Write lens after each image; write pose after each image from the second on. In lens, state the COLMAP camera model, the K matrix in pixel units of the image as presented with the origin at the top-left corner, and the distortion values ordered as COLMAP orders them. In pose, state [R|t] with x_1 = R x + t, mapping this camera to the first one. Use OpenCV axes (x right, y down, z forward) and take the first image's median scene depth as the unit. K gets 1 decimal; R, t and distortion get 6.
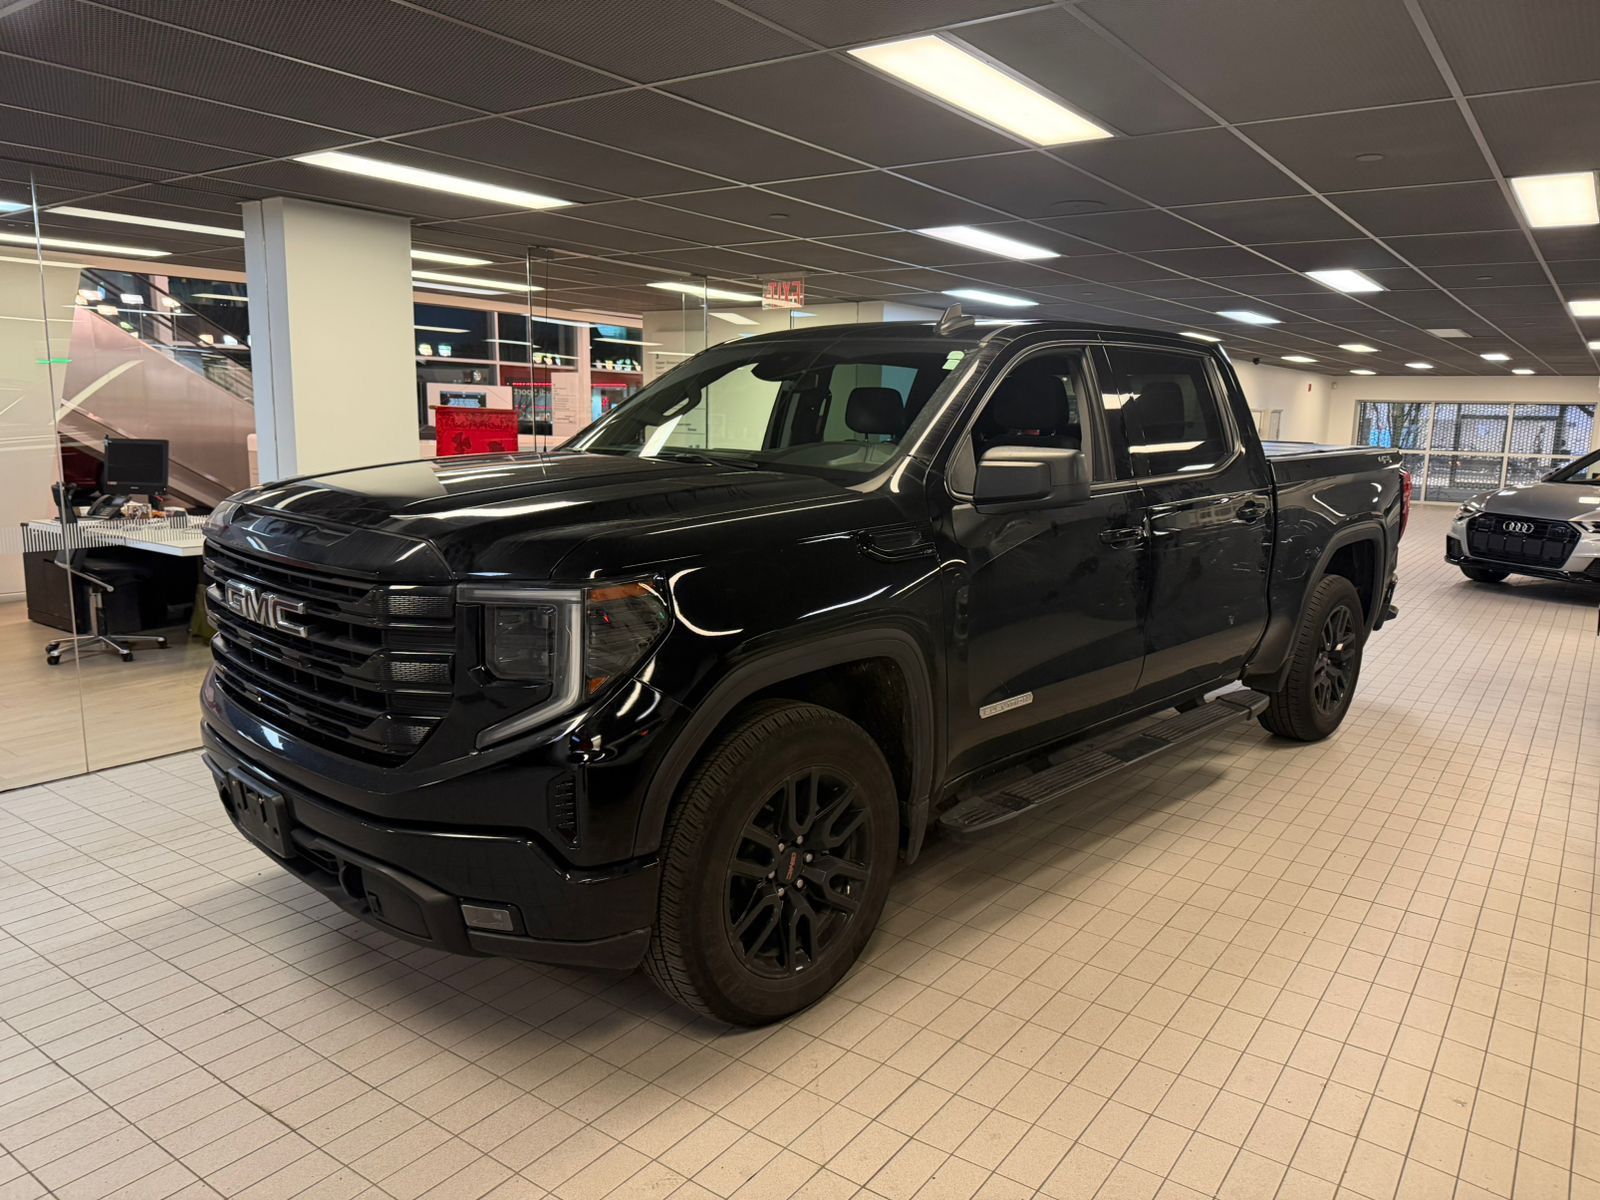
lens RADIAL K [[1135.3, 0, 819.0], [0, 1135.3, 608.1], [0, 0, 1]] dist [0.066972, -0.089978]
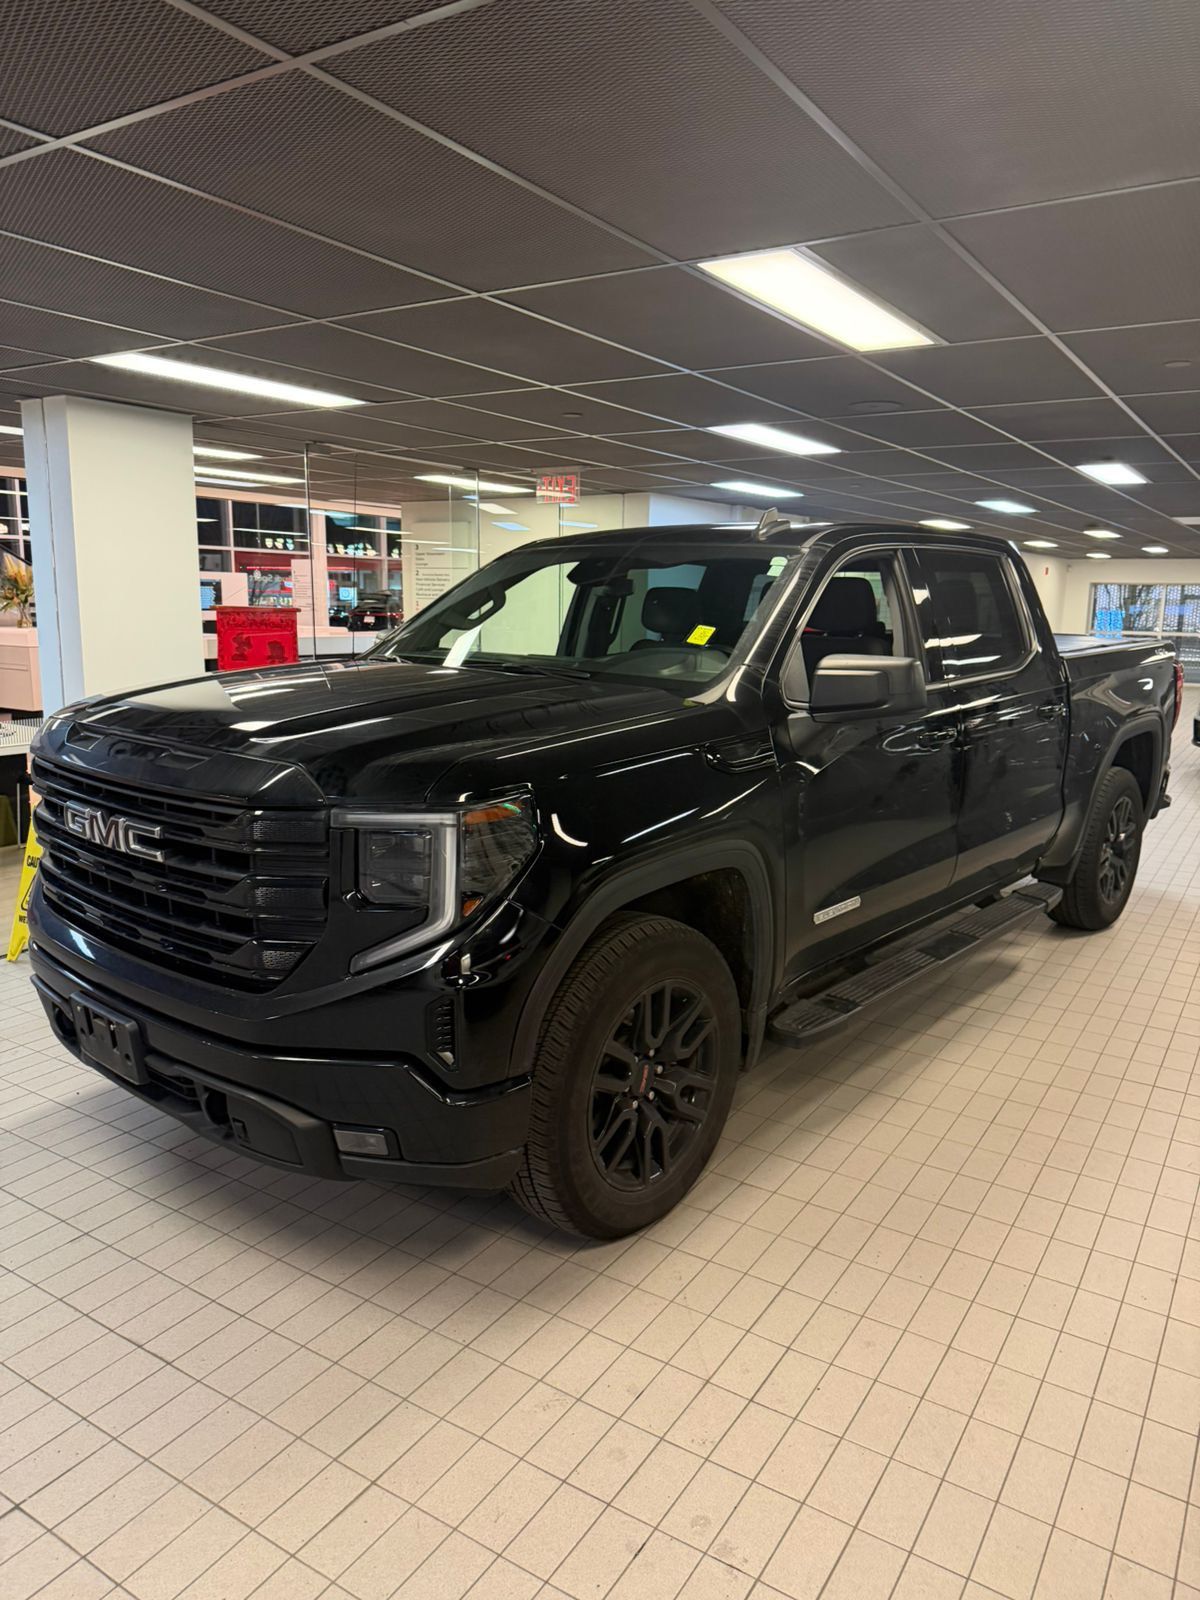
lens RADIAL K [[1135.3, 0, 600.3], [0, 1135.3, 805.8], [0, 0, 1]] dist [0.066972, -0.089978]
pose [[0.998900, -0.014257, 0.044669, -0.099162], [0.013646, 0.999810, 0.013952, -0.026869], [-0.044860, -0.013327, 0.998904, 0.001861]]
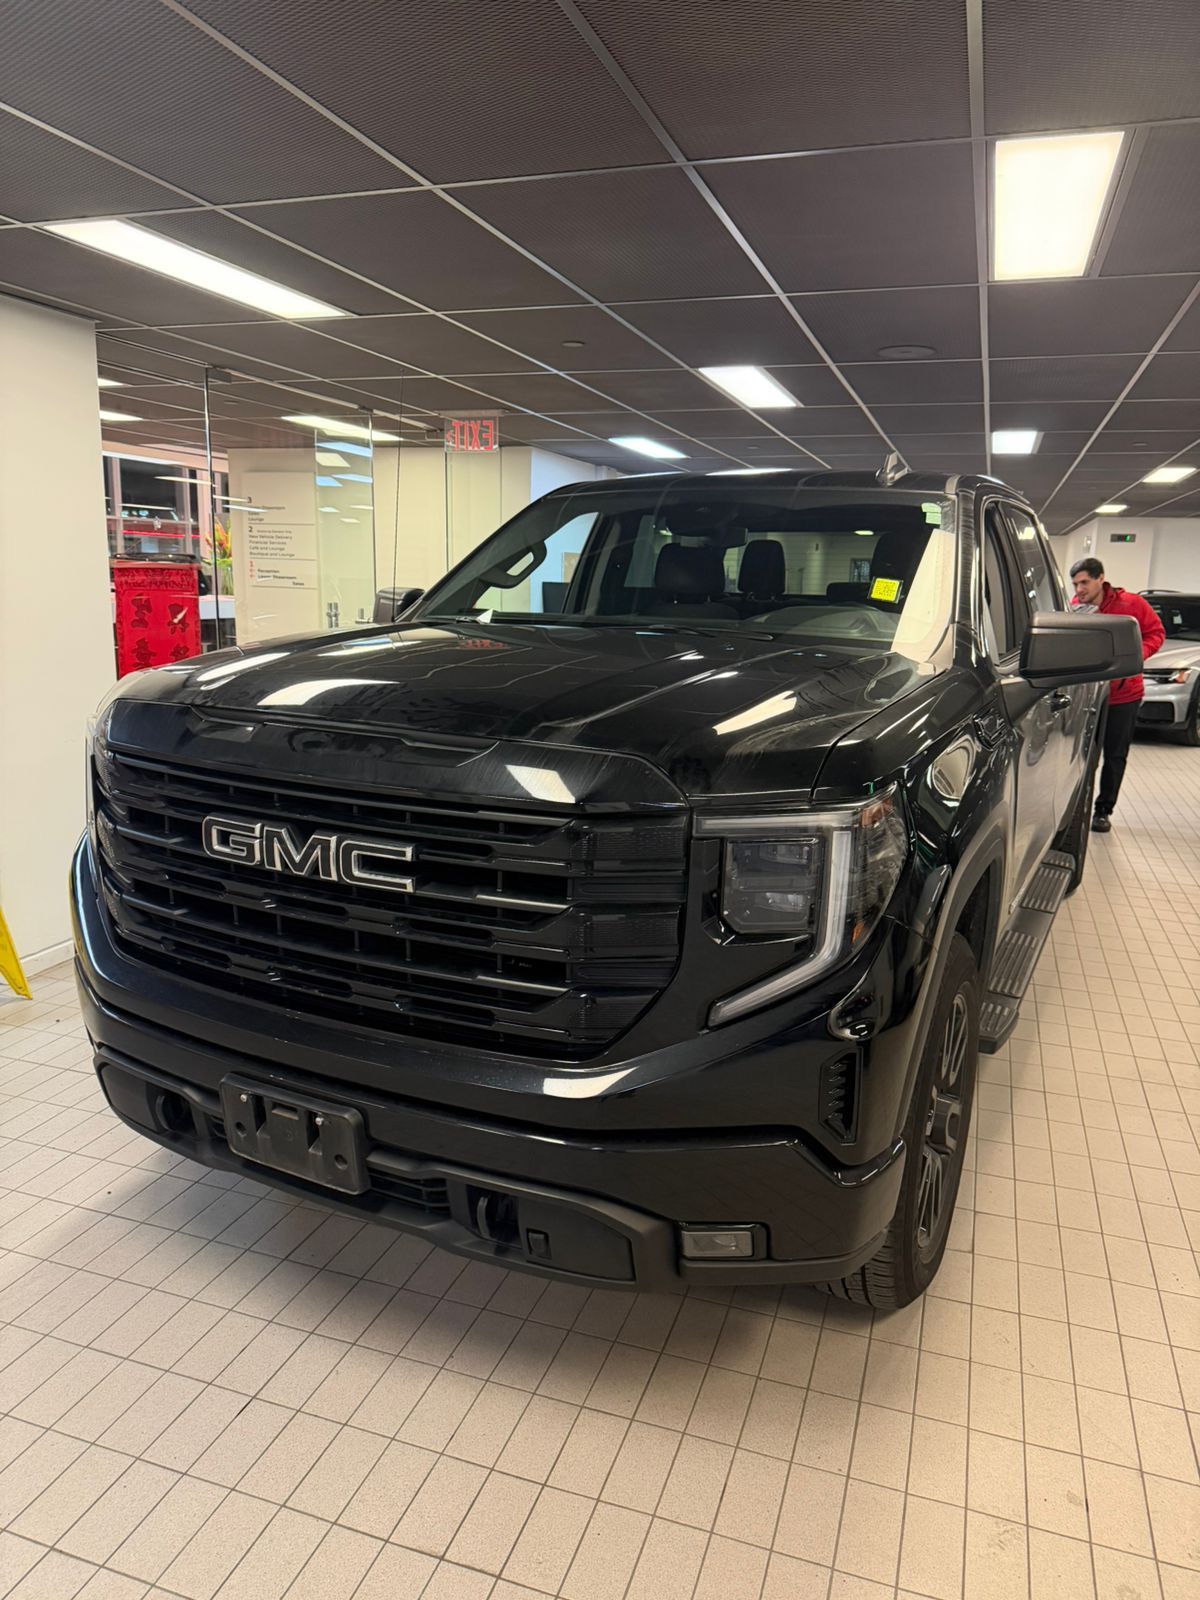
lens RADIAL K [[1135.3, 0, 605.1], [0, 1135.3, 803.1], [0, 0, 1]] dist [0.066972, -0.089978]
pose [[0.958597, -0.055020, 0.279400, -0.454564], [0.044799, 0.998077, 0.042840, -0.048463], [-0.281220, -0.028549, 0.959219, 0.239473]]
